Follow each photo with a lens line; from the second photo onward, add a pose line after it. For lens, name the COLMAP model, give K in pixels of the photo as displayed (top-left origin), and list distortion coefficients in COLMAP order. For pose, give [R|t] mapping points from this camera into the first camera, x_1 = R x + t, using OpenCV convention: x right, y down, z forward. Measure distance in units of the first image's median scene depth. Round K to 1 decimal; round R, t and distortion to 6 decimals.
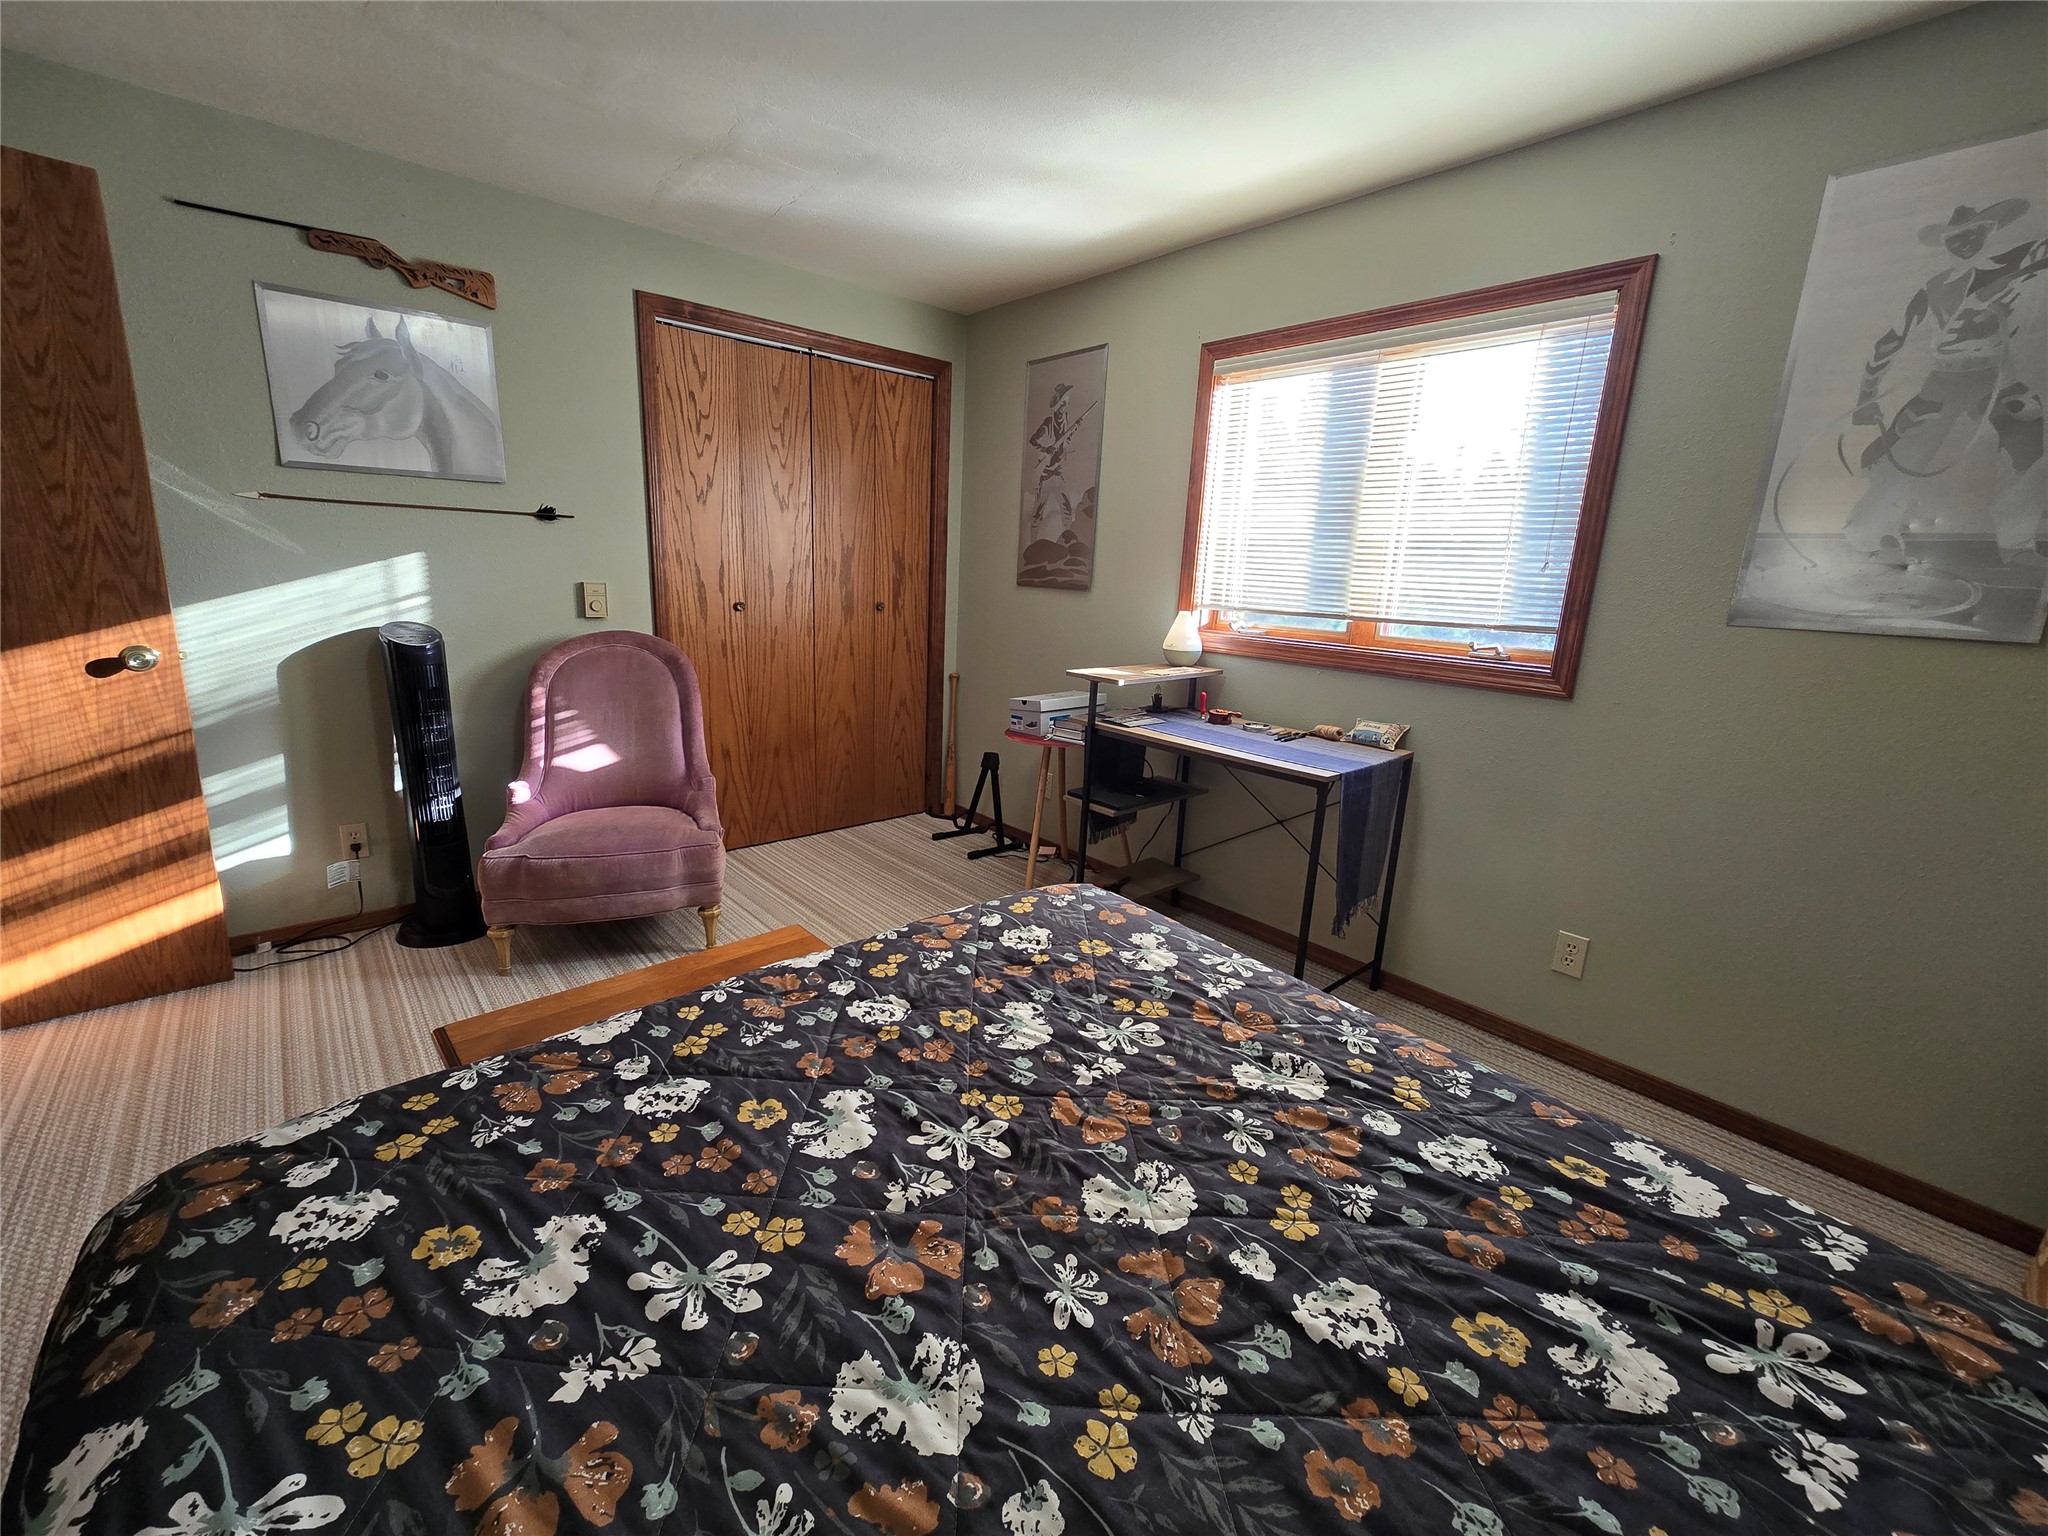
lens RADIAL K [[831.6, 0, 1026.1], [0, 831.6, 763.0], [0, 0, 1]] dist [0.001412, 0.000195]
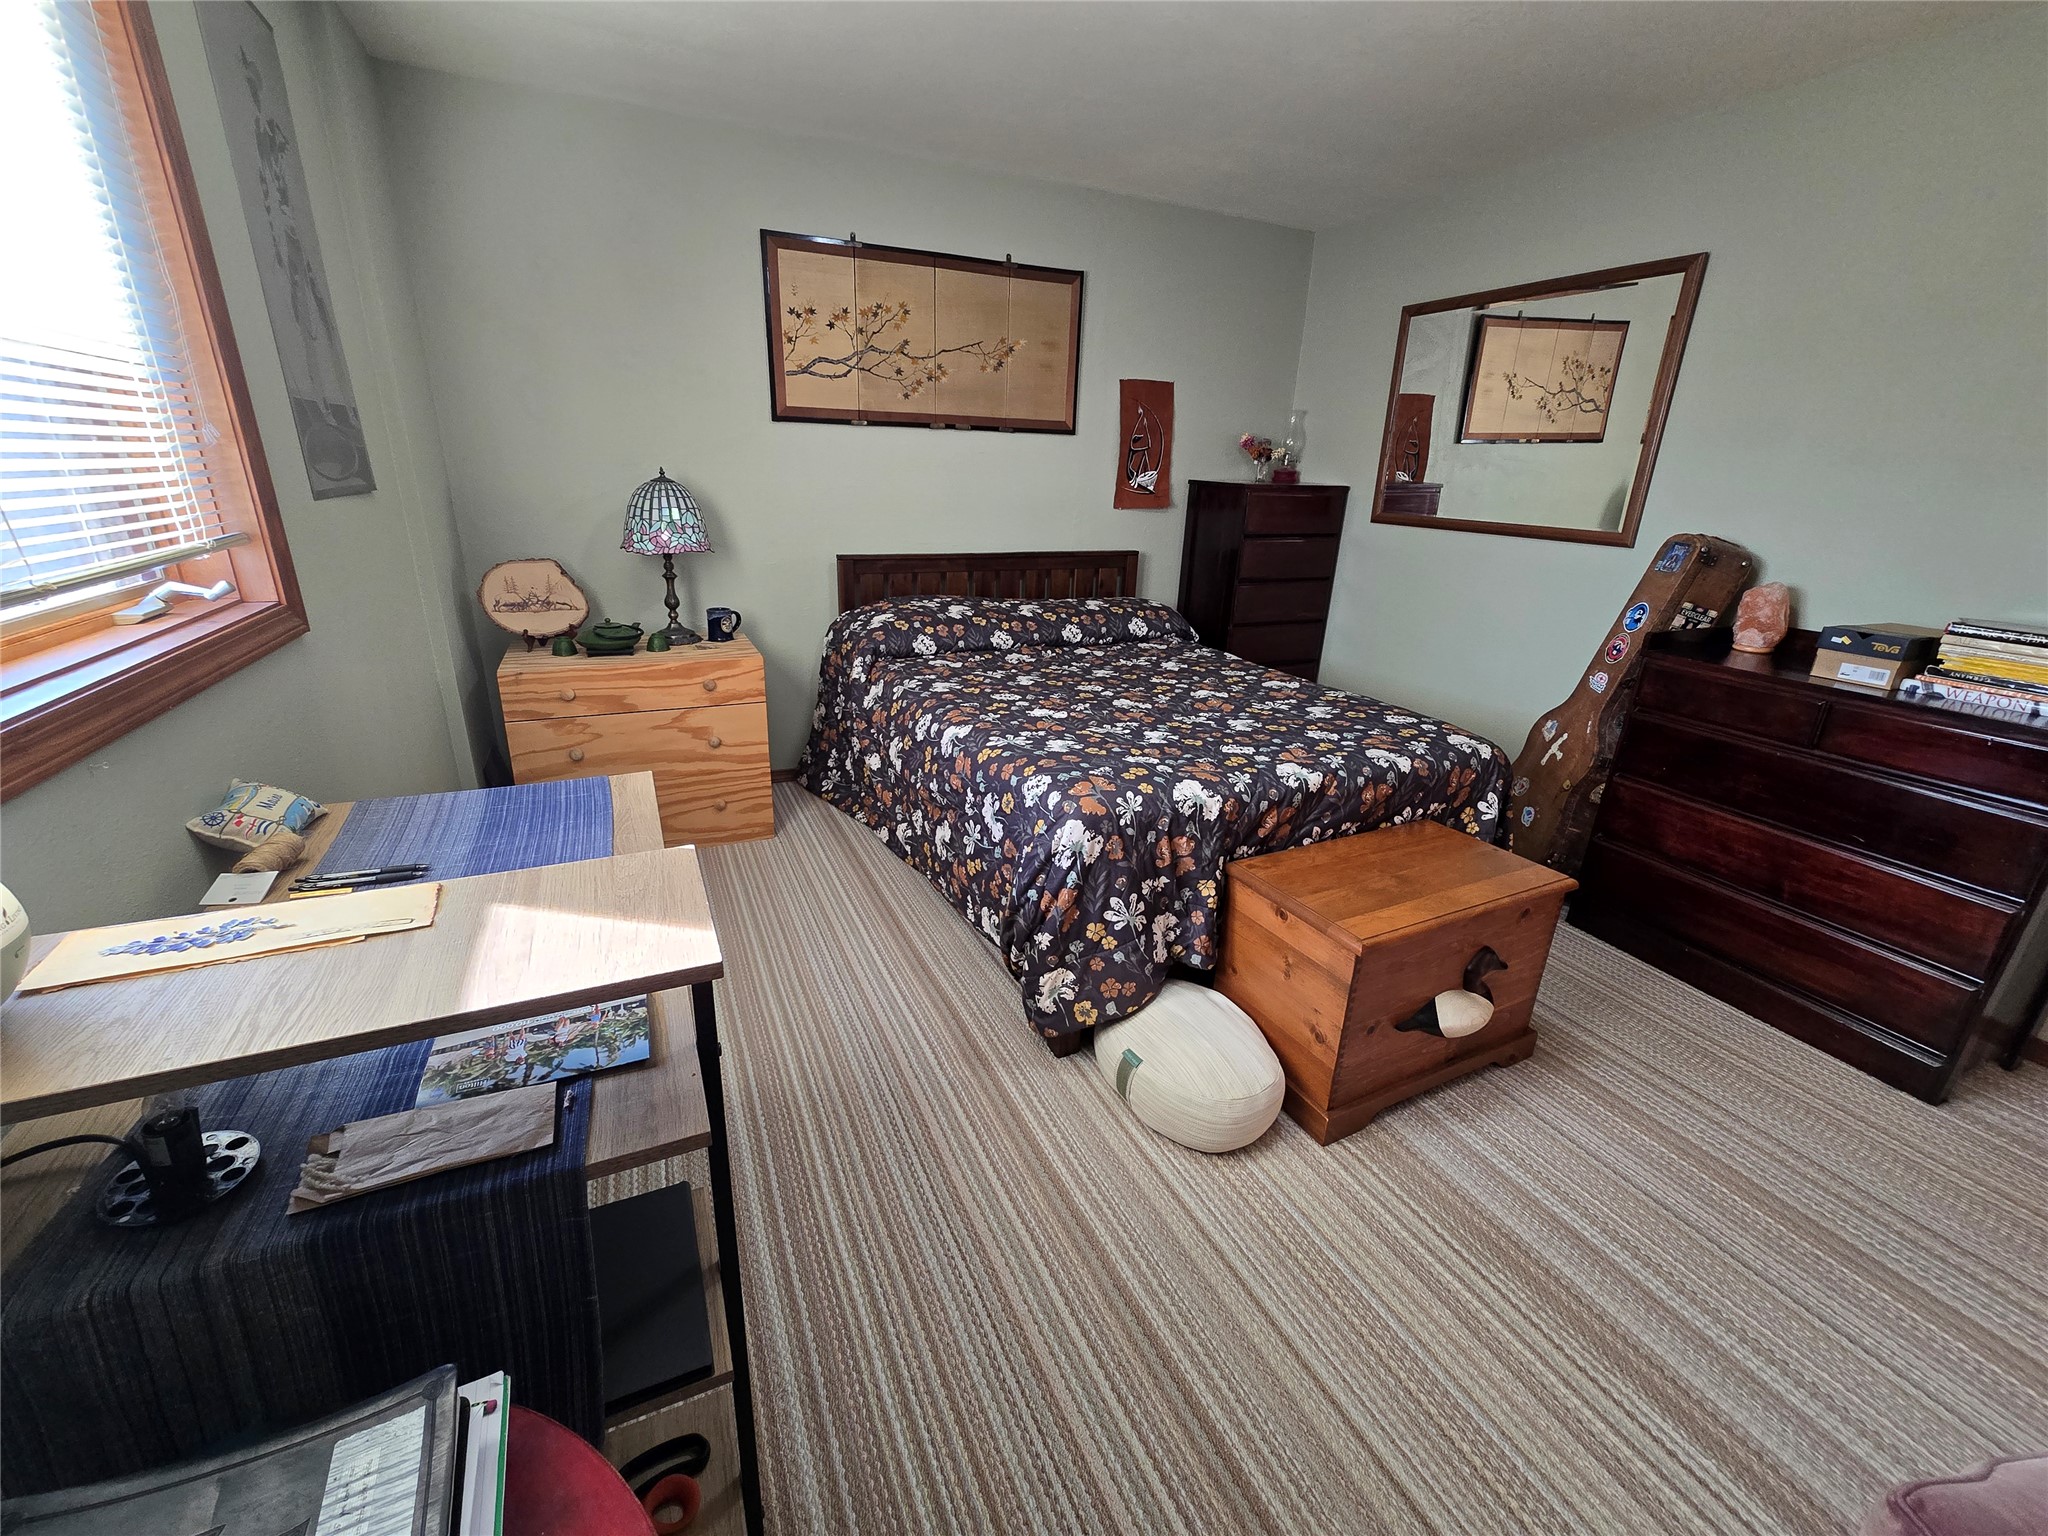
lens RADIAL K [[831.6, 0, 1022.5], [0, 831.6, 764.0], [0, 0, 1]] dist [0.001412, 0.000195]
pose [[-0.958855, -0.154073, 0.238452, -0.516011], [0.000364, 0.839254, 0.543740, -0.977918], [-0.283897, 0.521455, -0.804666, 3.700803]]
